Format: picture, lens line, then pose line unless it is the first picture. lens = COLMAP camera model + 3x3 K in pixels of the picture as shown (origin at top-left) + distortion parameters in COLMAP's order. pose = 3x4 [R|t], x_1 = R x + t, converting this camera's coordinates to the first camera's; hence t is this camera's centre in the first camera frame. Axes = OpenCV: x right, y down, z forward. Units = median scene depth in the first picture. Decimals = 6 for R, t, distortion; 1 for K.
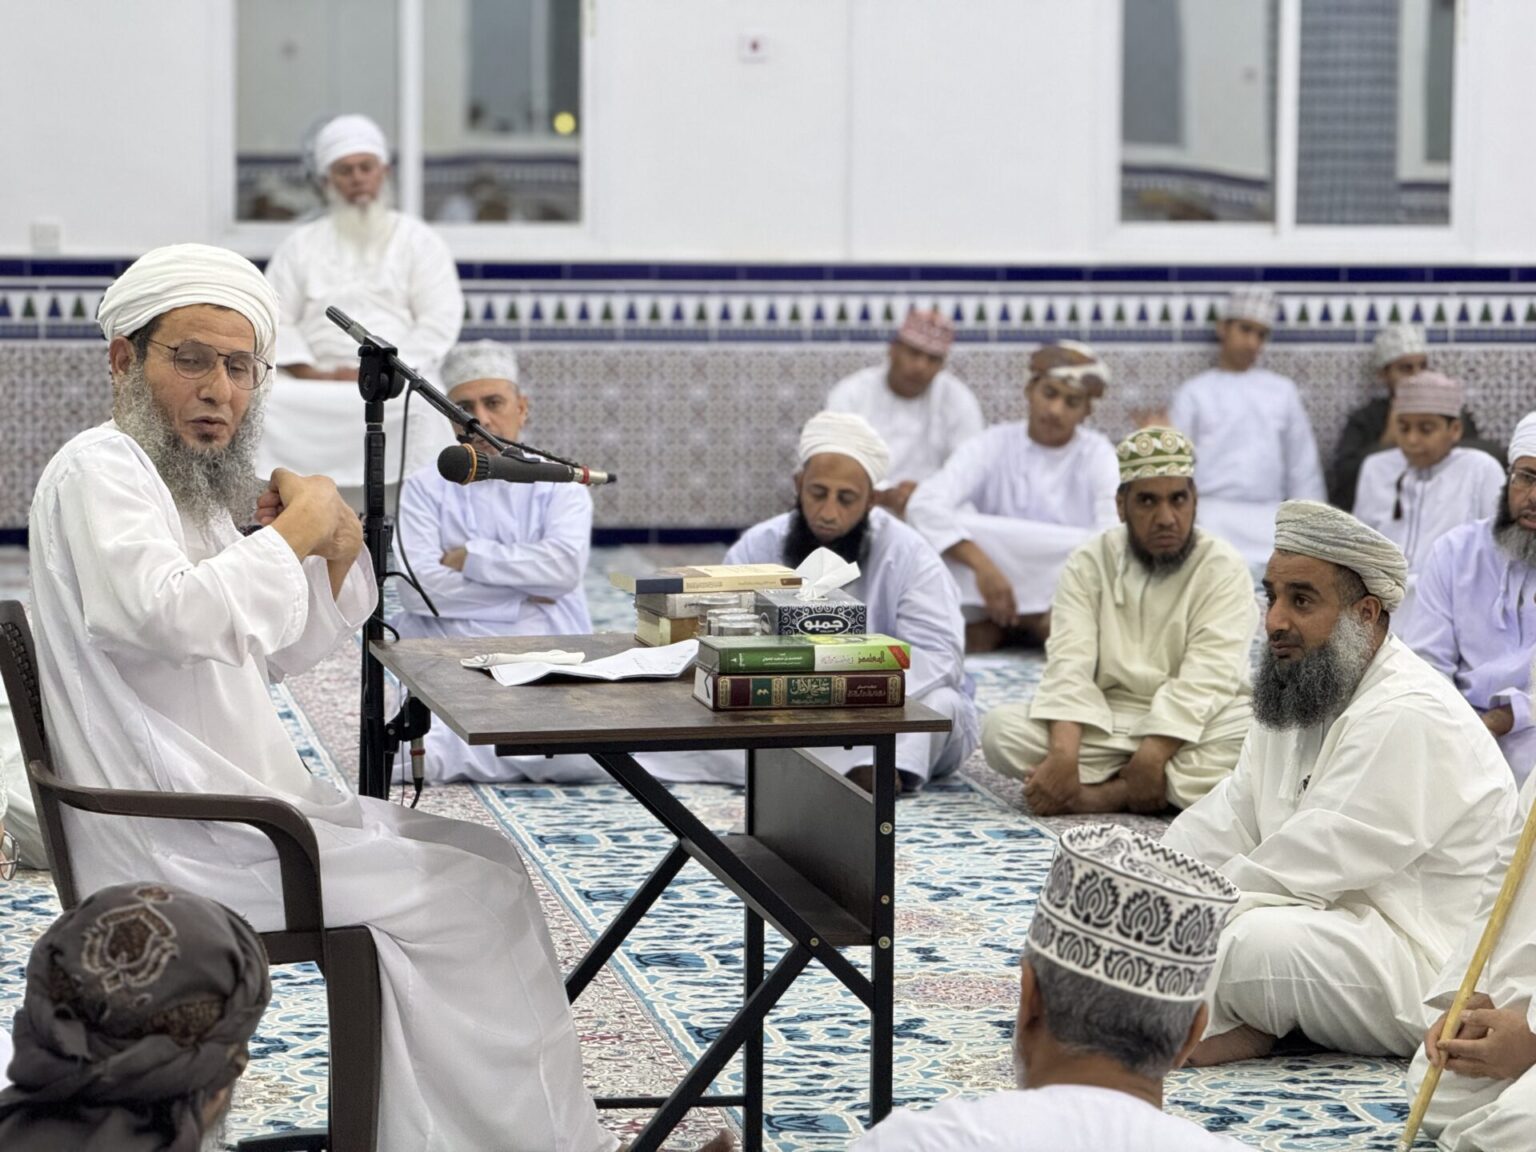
lens RADIAL K [[5373.4, 0, 768.0], [0, 5373.4, 576.0], [0, 0, 1]] dist [-0.068010, 90.817283]
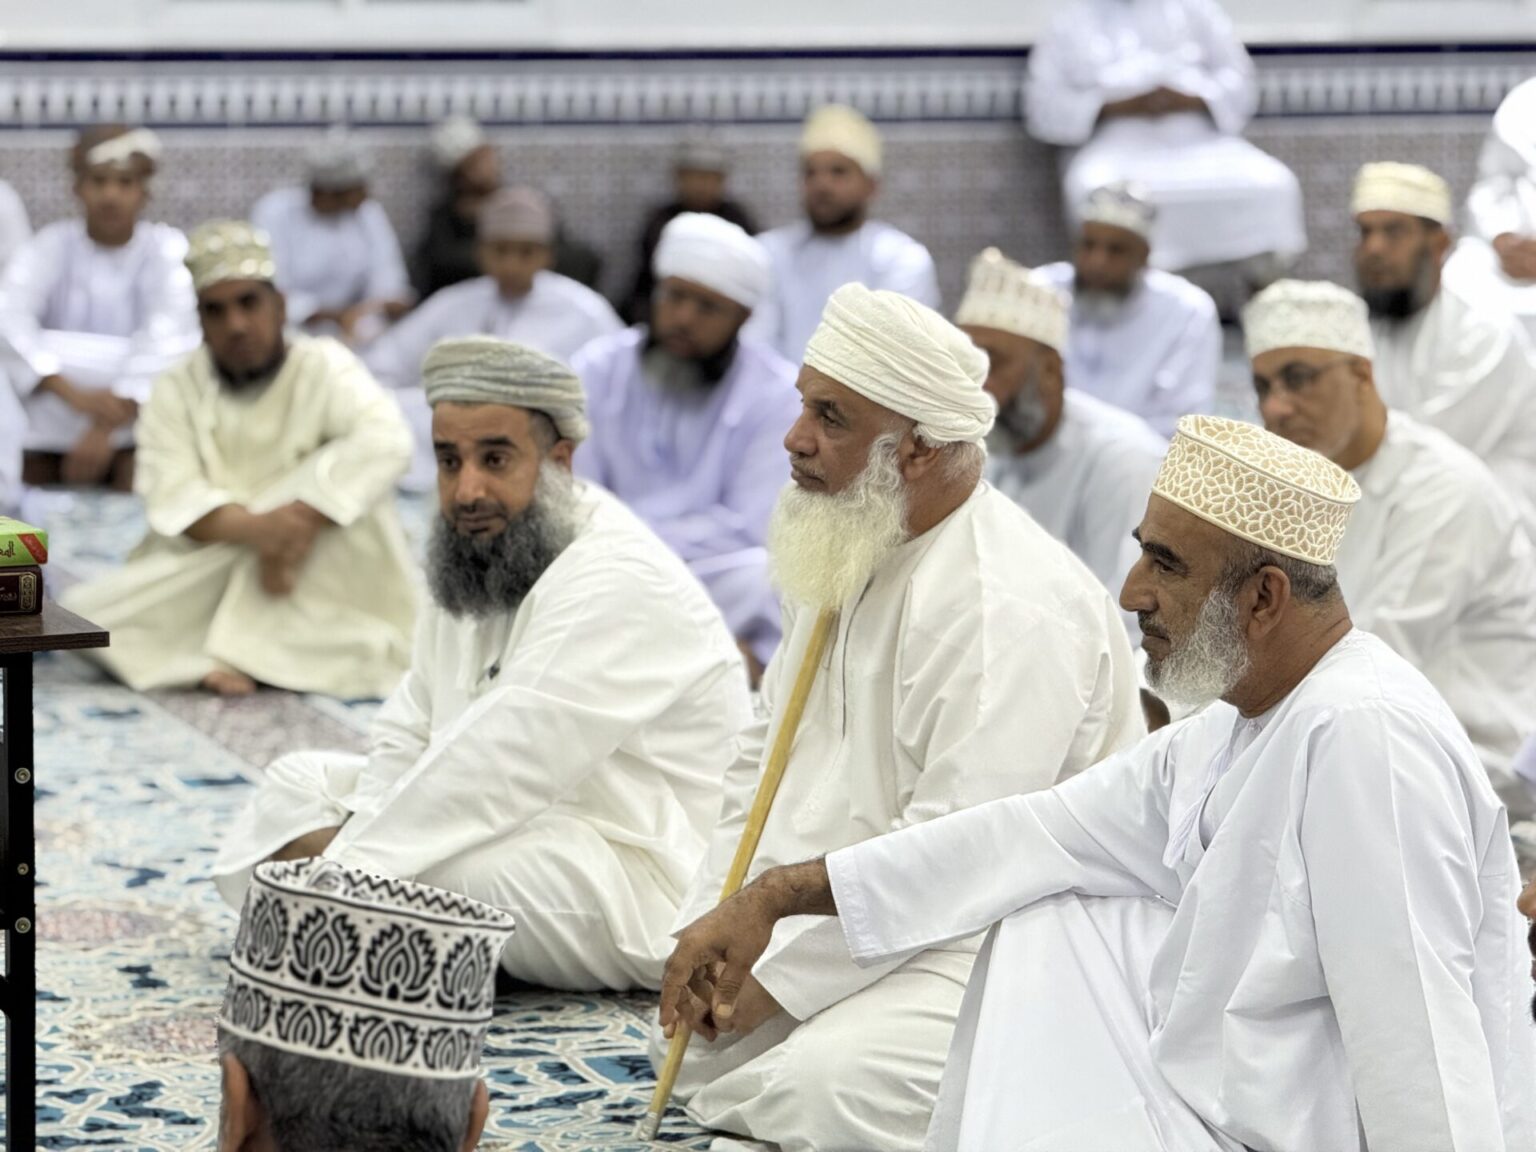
lens RADIAL K [[5349.4, 0, 768.0], [0, 5349.4, 576.0], [0, 0, 1]] dist [-0.968621, 24.842898]
pose [[0.981086, -0.073077, 0.179250, -0.002749], [0.065323, 0.996670, 0.048796, -0.013546], [-0.182219, -0.036164, 0.982593, 0.227414]]
